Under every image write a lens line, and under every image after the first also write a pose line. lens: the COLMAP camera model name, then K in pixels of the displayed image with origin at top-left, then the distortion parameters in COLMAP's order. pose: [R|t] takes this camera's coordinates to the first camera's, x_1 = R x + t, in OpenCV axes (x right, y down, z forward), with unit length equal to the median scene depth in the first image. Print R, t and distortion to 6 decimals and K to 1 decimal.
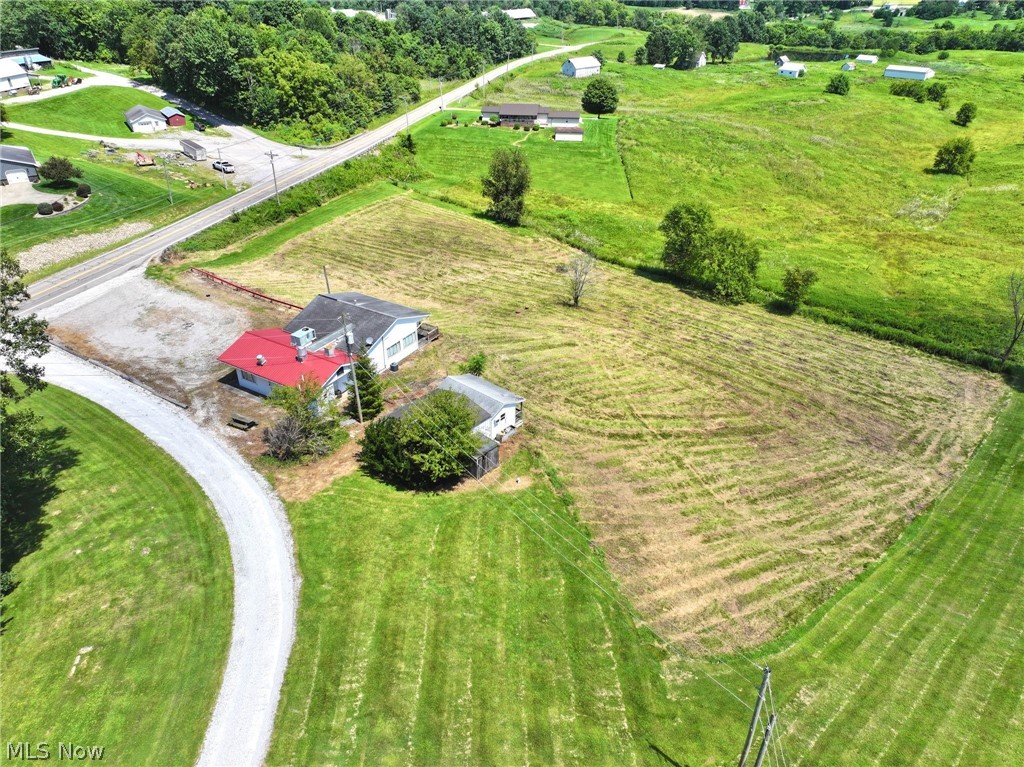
lens RADIAL K [[717.8, 0, 513.9], [0, 717.8, 389.2], [0, 0, 1]] dist [0.003849, 0.013791]
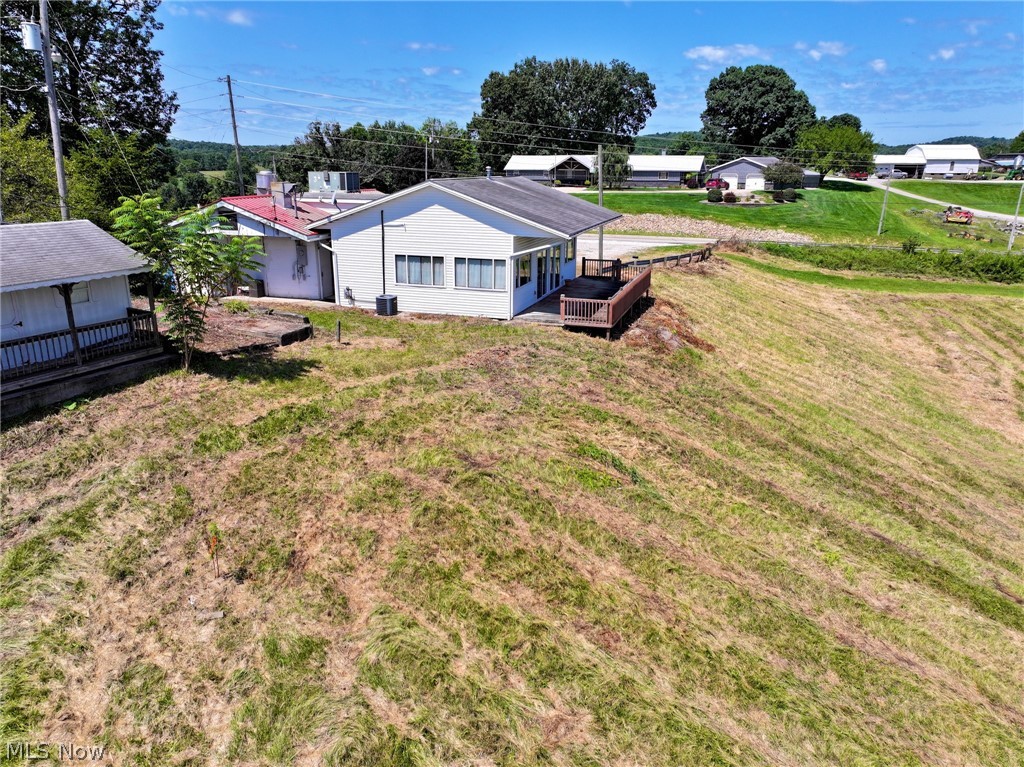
lens RADIAL K [[717.8, 0, 514.6], [0, 717.8, 376.7], [0, 0, 1]] dist [0.003849, 0.013791]
pose [[0.232099, 0.278455, -0.931983, 0.106747], [-0.517690, 0.846535, 0.124001, -0.040118], [0.823485, 0.453698, 0.340634, 0.465538]]
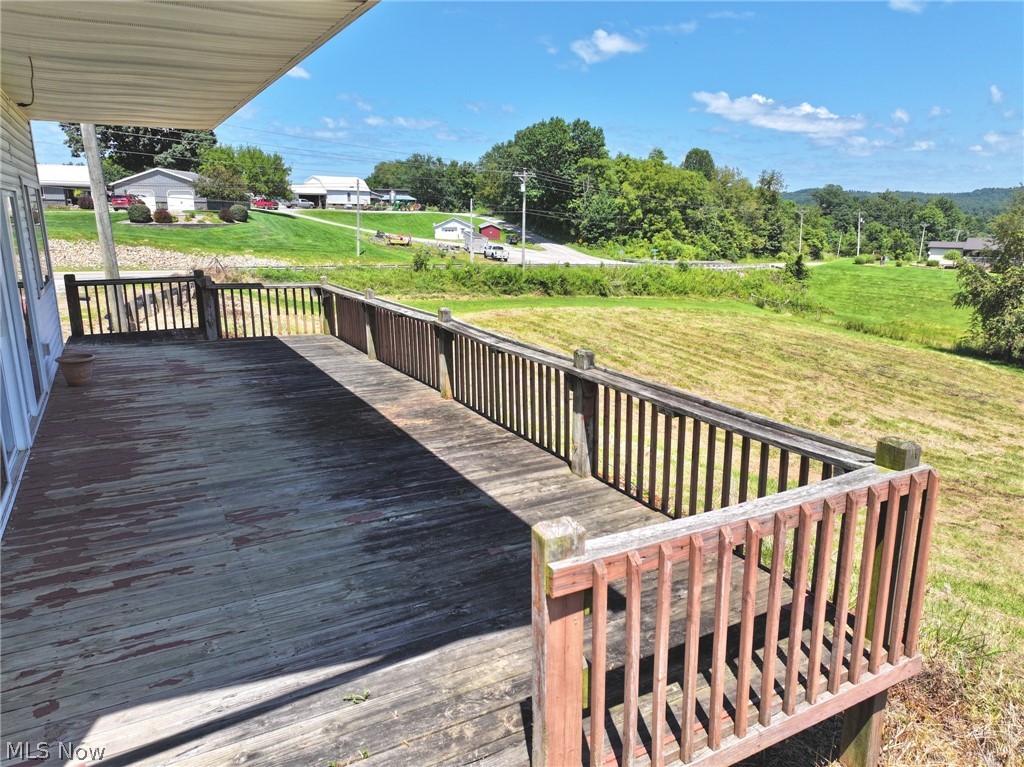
lens RADIAL K [[717.8, 0, 517.1], [0, 717.8, 383.4], [0, 0, 1]] dist [0.003849, 0.013791]
pose [[0.868757, 0.117427, -0.481115, -0.057454], [-0.263981, 0.931765, -0.249255, -0.040395], [0.419017, 0.343548, 0.840476, 0.513519]]
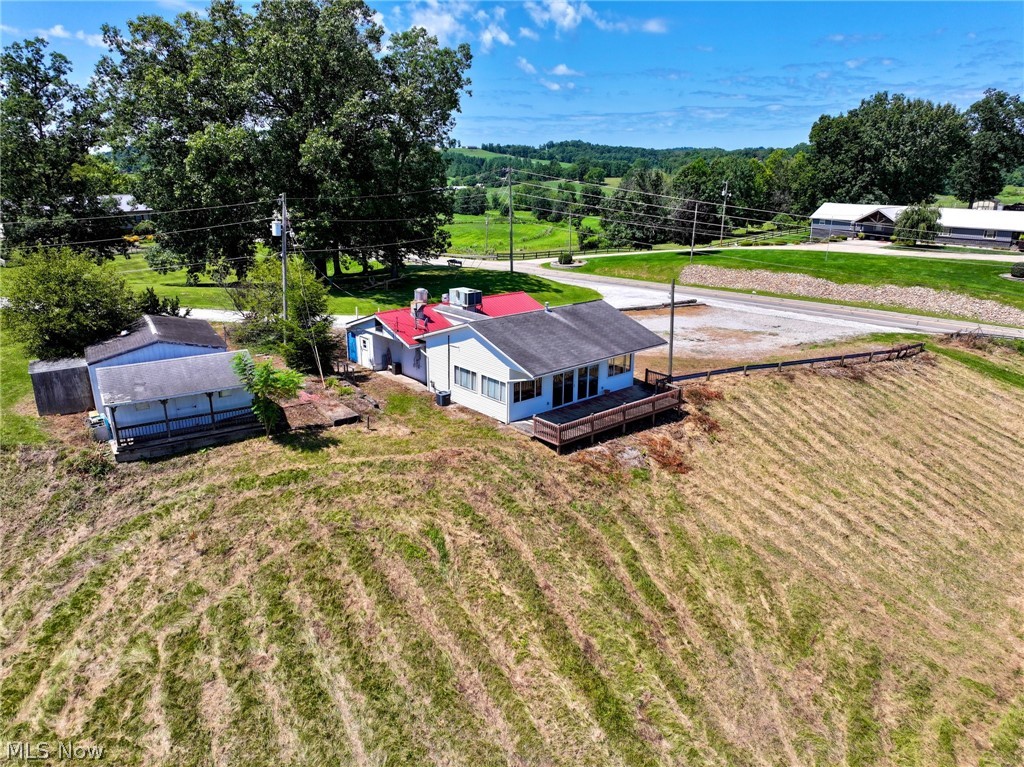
lens RADIAL K [[717.8, 0, 509.6], [0, 717.8, 391.1], [0, 0, 1]] dist [0.003849, 0.013791]
pose [[-0.295363, 0.291729, -0.909755, 0.162503], [-0.511576, 0.755927, 0.408491, -0.144227], [0.806877, 0.586062, -0.074031, 0.533320]]
